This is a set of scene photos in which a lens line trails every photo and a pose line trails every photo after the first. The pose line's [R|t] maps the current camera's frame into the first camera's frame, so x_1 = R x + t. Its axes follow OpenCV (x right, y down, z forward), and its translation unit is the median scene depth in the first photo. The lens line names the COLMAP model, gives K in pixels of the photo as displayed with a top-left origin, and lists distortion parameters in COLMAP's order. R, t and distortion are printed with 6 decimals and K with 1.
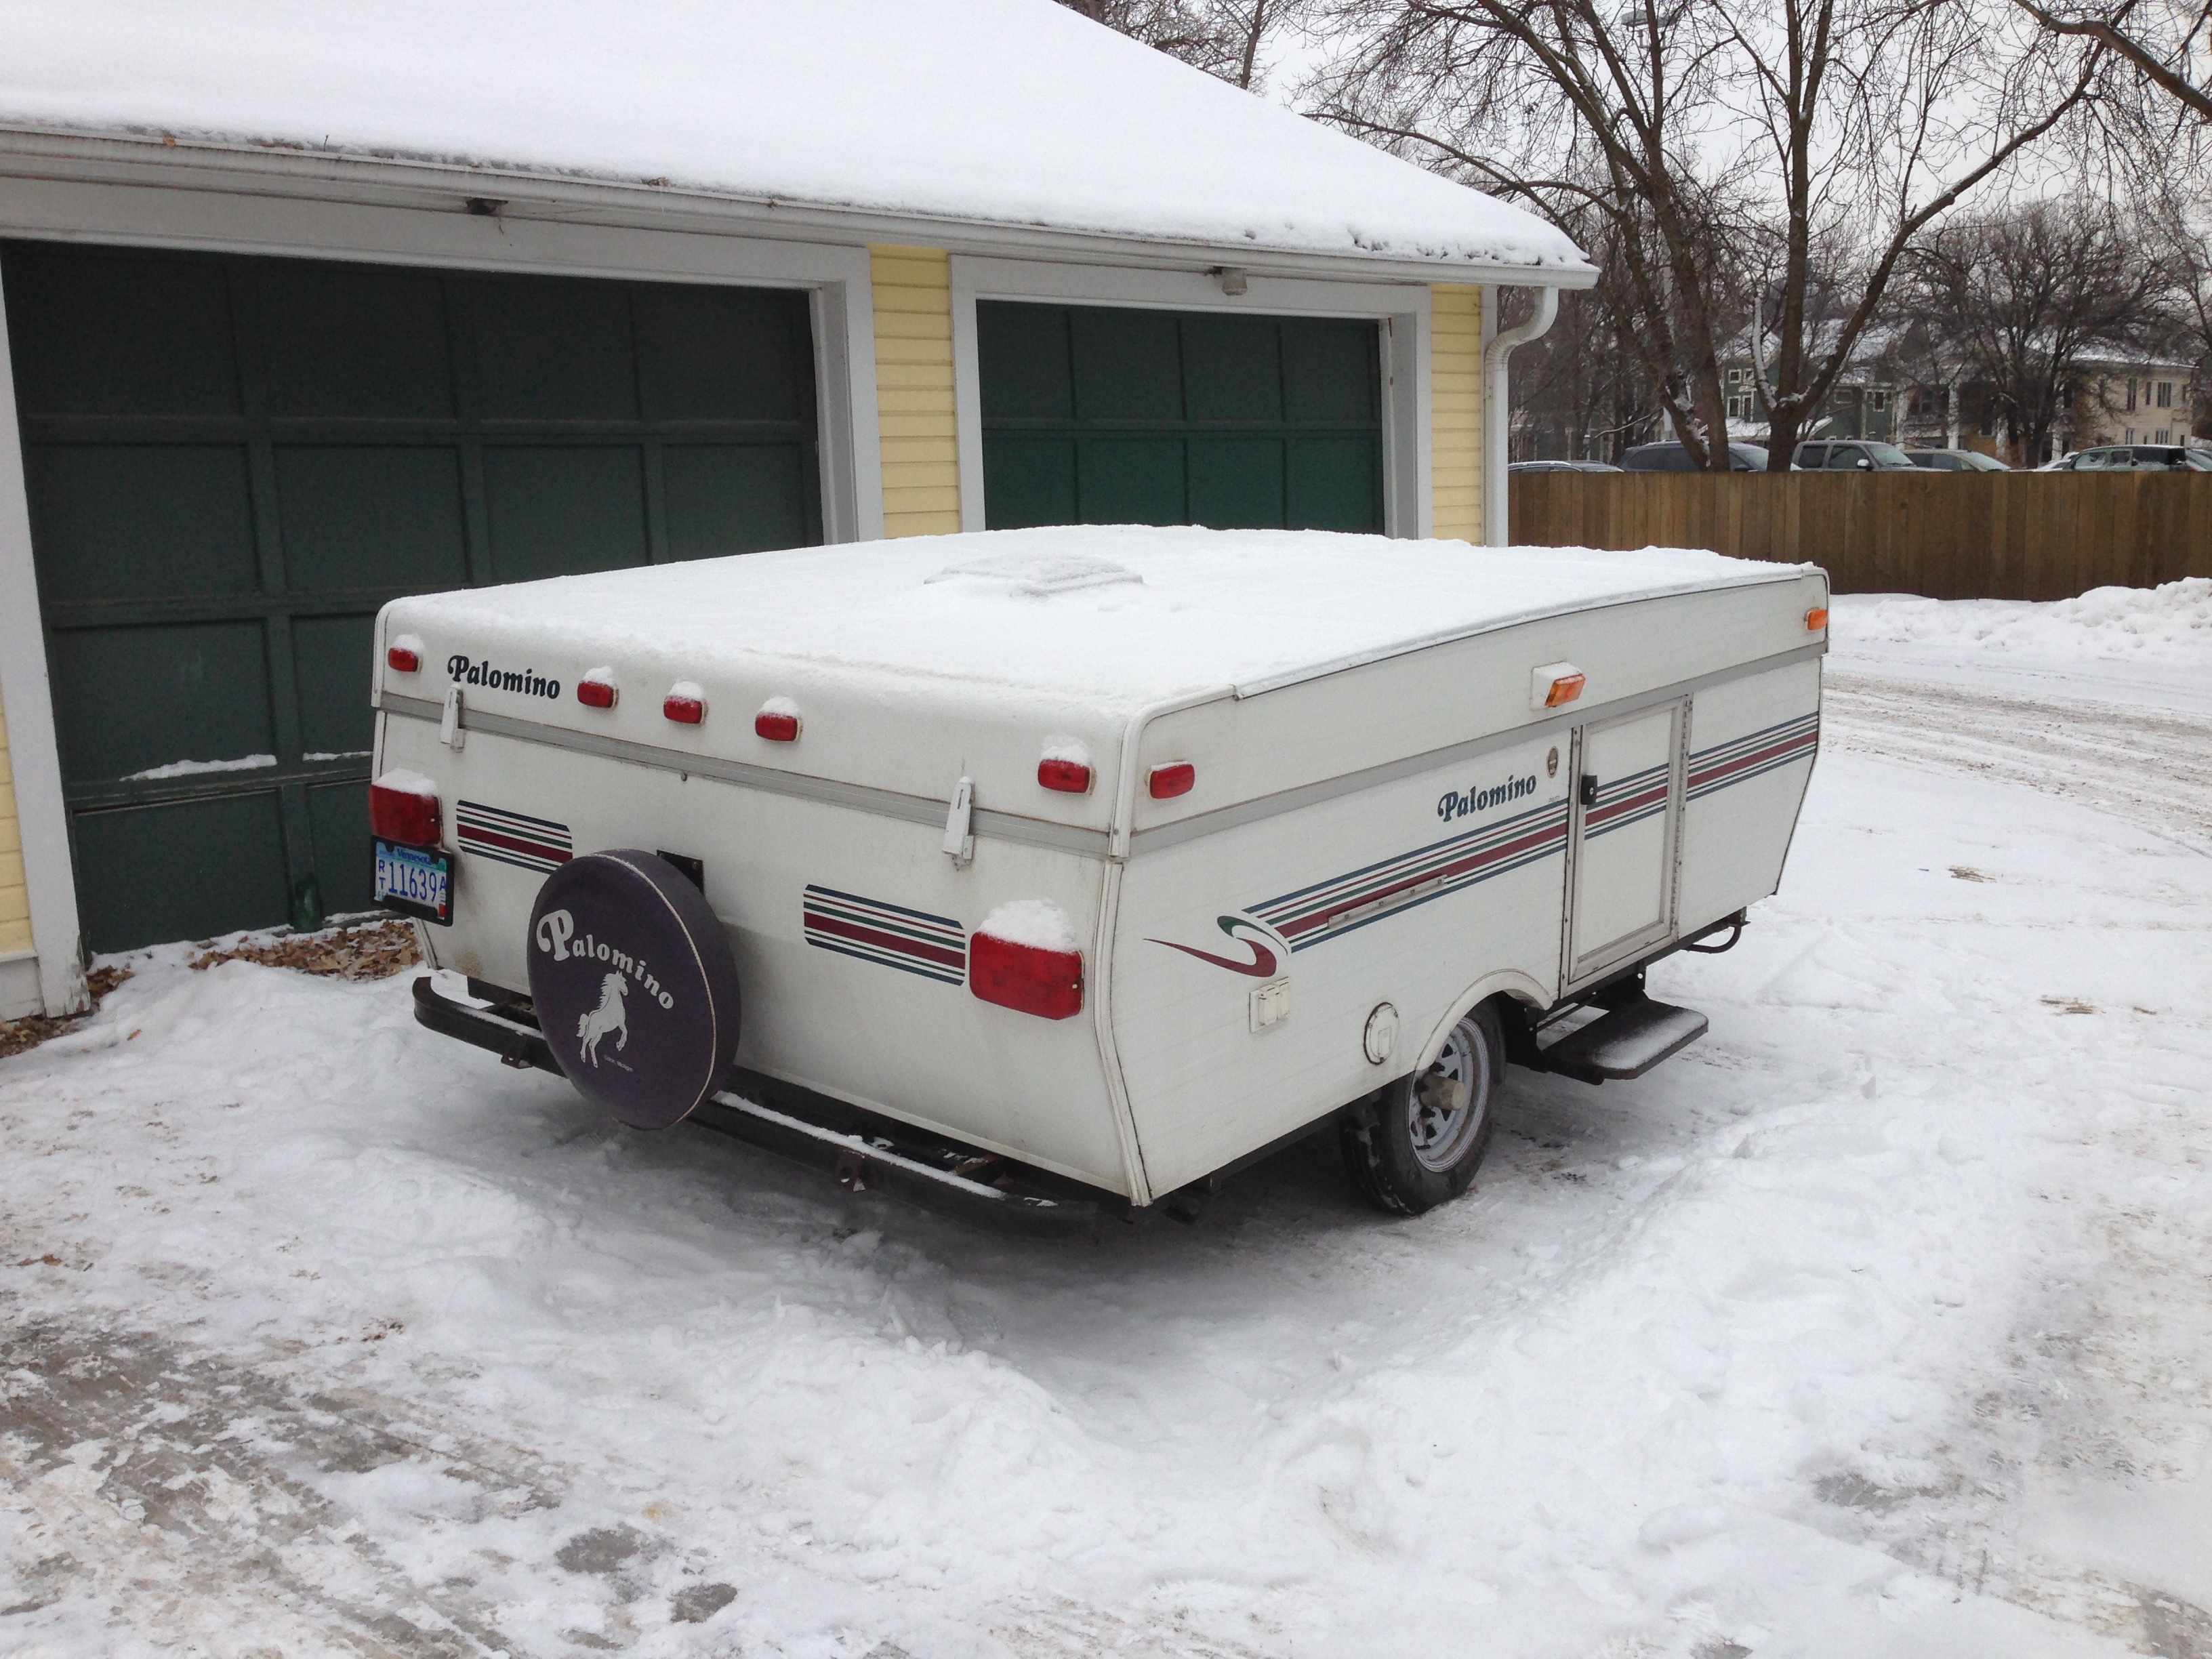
lens RADIAL K [[2008.0, 0, 1106.0], [0, 2008.0, 829.5], [0, 0, 1]] dist [0.081344, -0.132069]
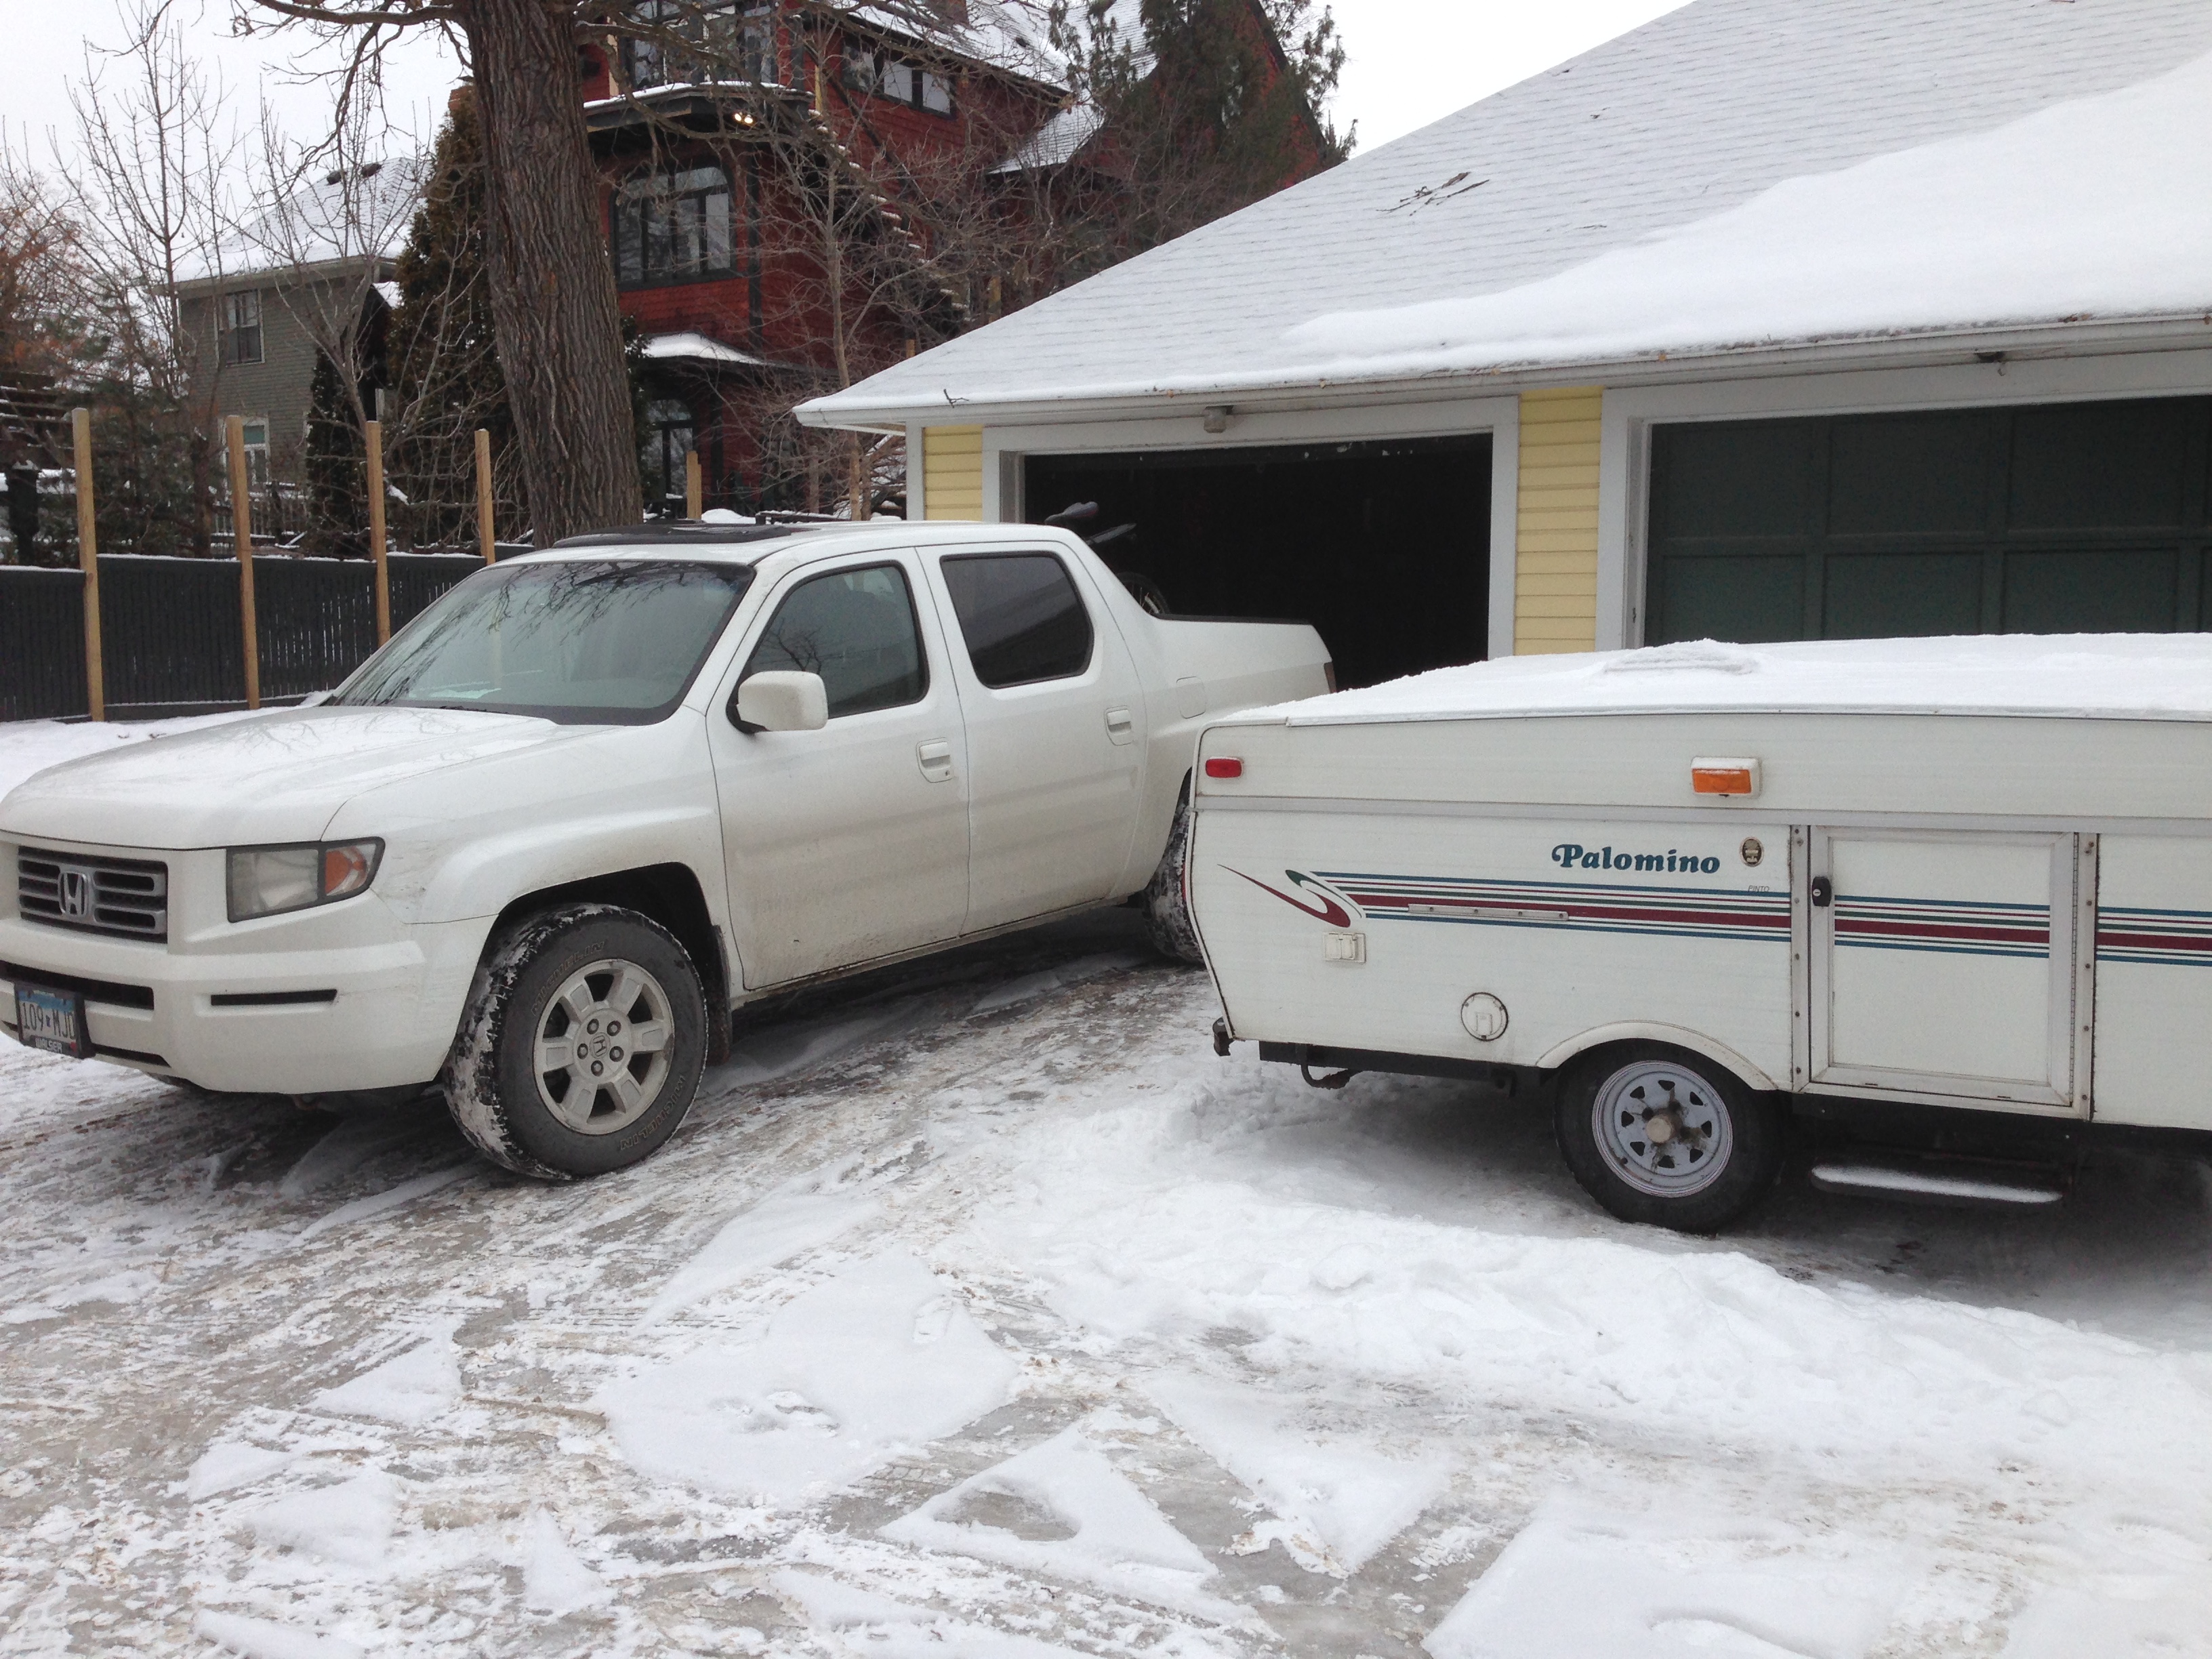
lens RADIAL K [[2008.0, 0, 1106.0], [0, 2008.0, 829.5], [0, 0, 1]] dist [0.081344, -0.132069]
pose [[0.150895, 0.131493, -0.979765, 1.269424], [-0.174363, 0.979115, 0.104552, -0.101472], [0.973051, 0.155059, 0.170671, 0.501431]]
